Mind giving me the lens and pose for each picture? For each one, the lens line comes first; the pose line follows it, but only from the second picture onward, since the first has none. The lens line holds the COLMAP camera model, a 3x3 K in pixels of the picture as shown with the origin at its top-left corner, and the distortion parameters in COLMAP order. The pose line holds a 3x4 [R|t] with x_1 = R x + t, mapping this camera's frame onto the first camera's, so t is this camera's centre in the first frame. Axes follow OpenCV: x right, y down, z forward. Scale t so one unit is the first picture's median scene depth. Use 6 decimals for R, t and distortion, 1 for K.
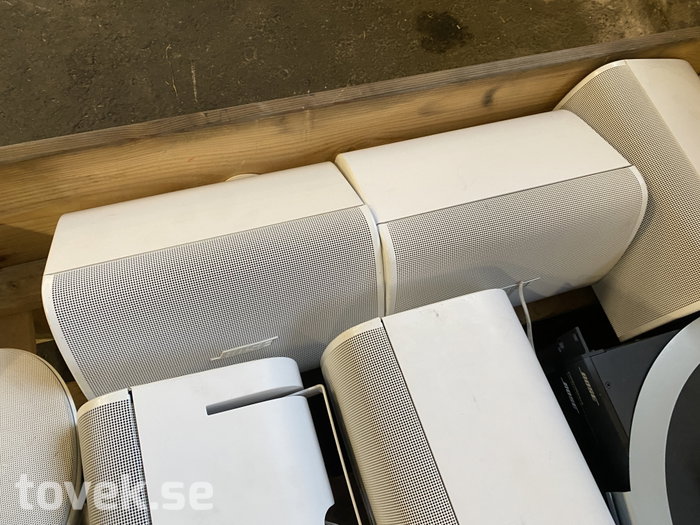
lens RADIAL K [[543.4, 0, 351.5], [0, 543.4, 262.3], [0, 0, 1]] dist [0.015453, -0.003368]
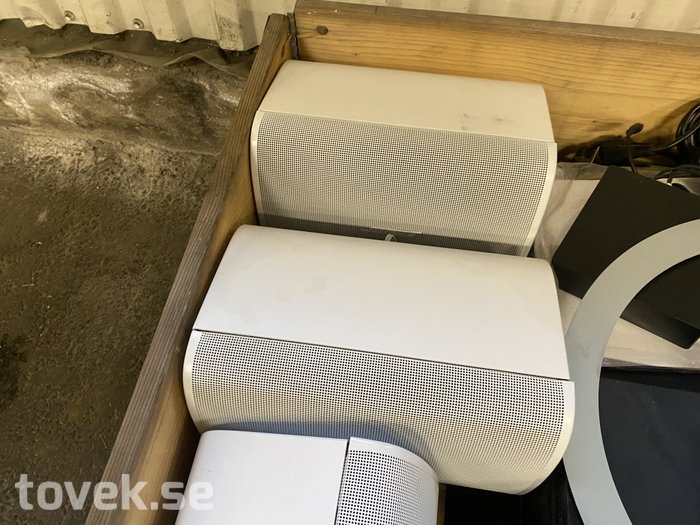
lens RADIAL K [[543.4, 0, 352.2], [0, 543.4, 265.4], [0, 0, 1]] dist [0.015453, -0.003368]
pose [[0.442635, -0.829471, 0.340663, 0.397064], [0.846457, 0.511890, 0.146558, -0.322605], [-0.295947, 0.223485, 0.928692, 0.290967]]
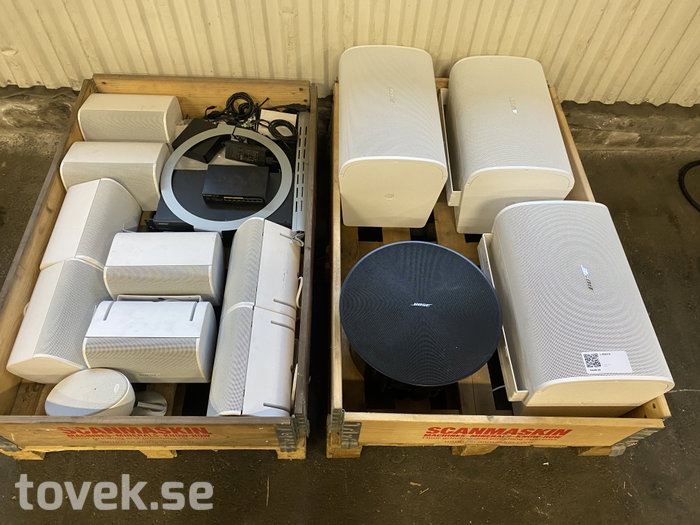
lens RADIAL K [[543.4, 0, 352.5], [0, 543.4, 260.4], [0, 0, 1]] dist [0.015453, -0.003368]
pose [[0.301367, -0.855898, 0.420258, -0.564301], [0.875325, 0.423123, 0.234036, 0.421522], [-0.378132, 0.297332, 0.876704, -1.617277]]
